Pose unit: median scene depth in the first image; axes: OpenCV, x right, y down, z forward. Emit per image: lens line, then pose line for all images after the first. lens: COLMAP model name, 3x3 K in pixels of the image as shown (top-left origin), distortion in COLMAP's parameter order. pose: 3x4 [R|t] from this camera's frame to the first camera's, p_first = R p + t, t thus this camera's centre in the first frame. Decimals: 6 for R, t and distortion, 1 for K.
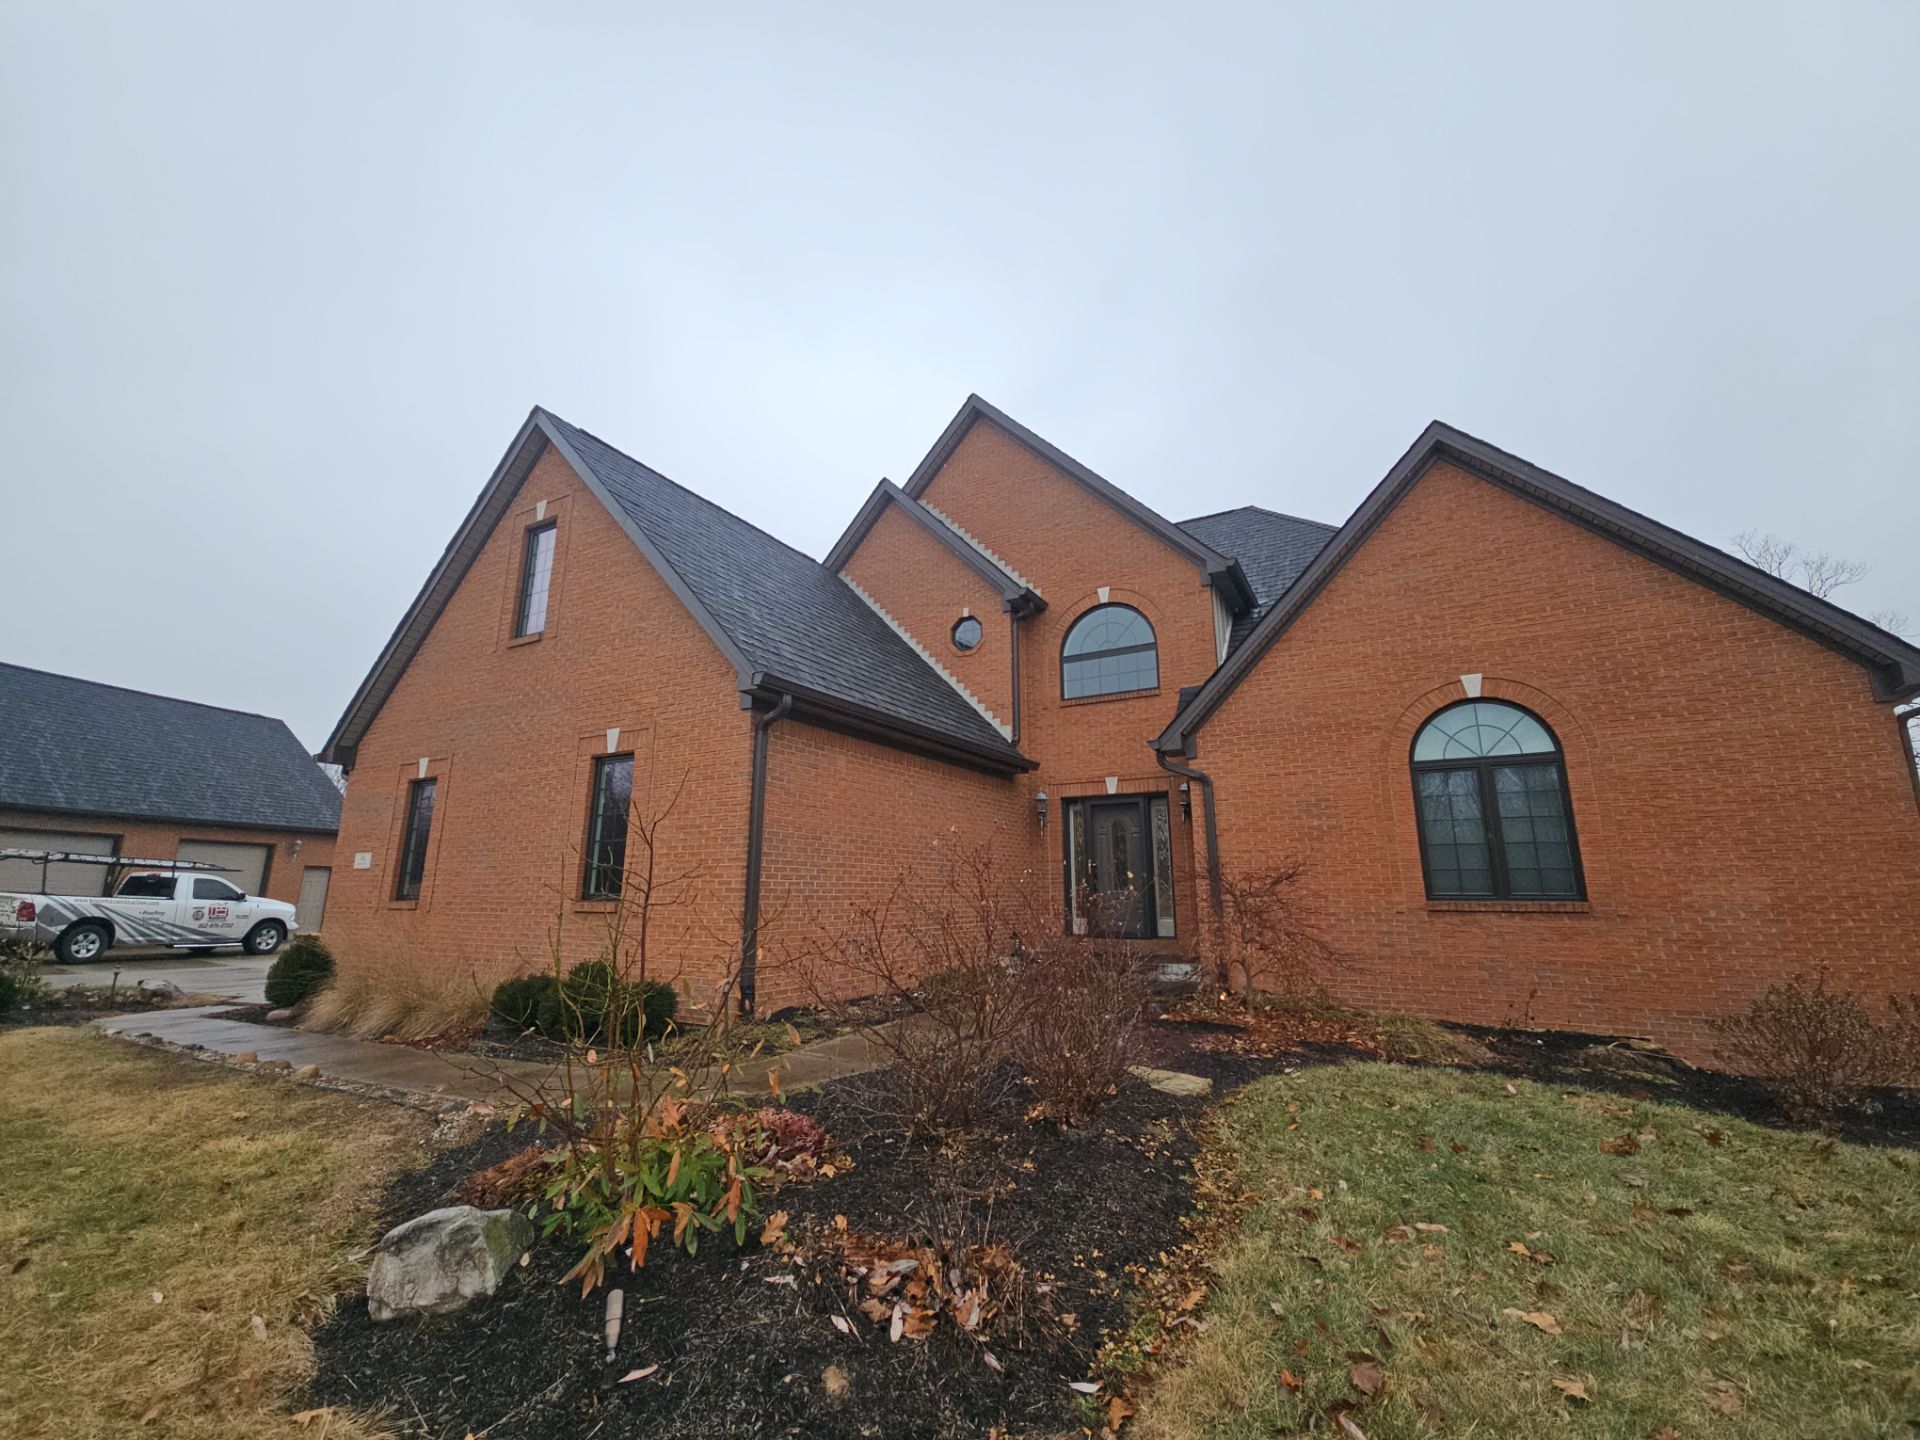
lens RADIAL K [[792.3, 0, 973.7], [0, 792.3, 718.7], [0, 0, 1]] dist [0.011380, -0.008529]
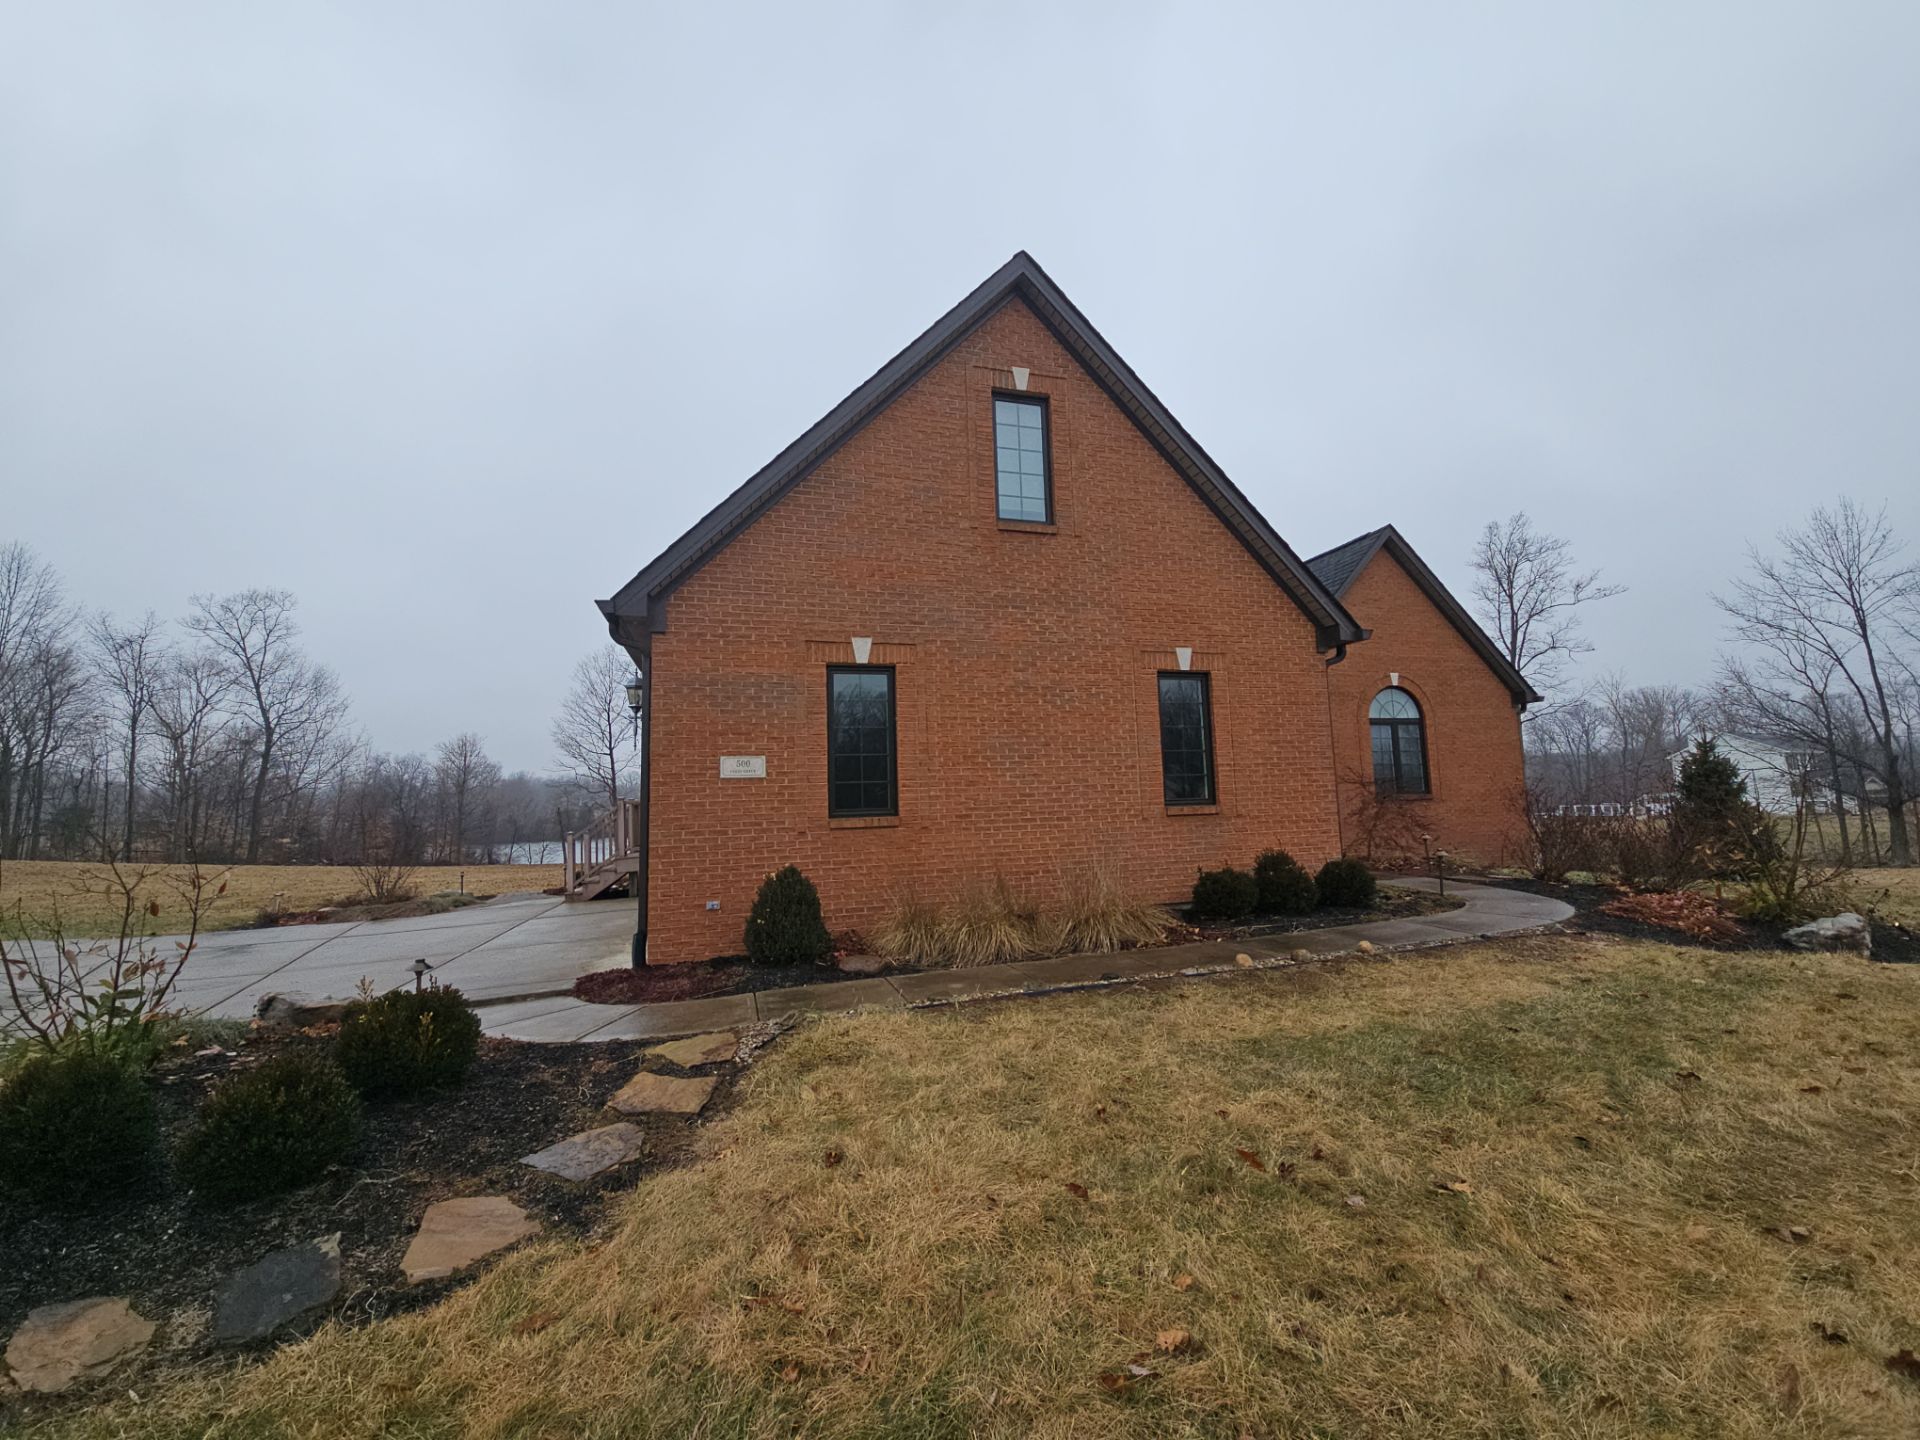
lens RADIAL K [[786.8, 0, 972.8], [0, 786.8, 715.6], [0, 0, 1]] dist [0.025380, -0.017381]
pose [[0.683888, 0.061514, 0.726989, -1.349063], [-0.117087, 0.992777, 0.026142, 0.107105], [-0.720131, -0.103000, 0.686151, 0.442605]]
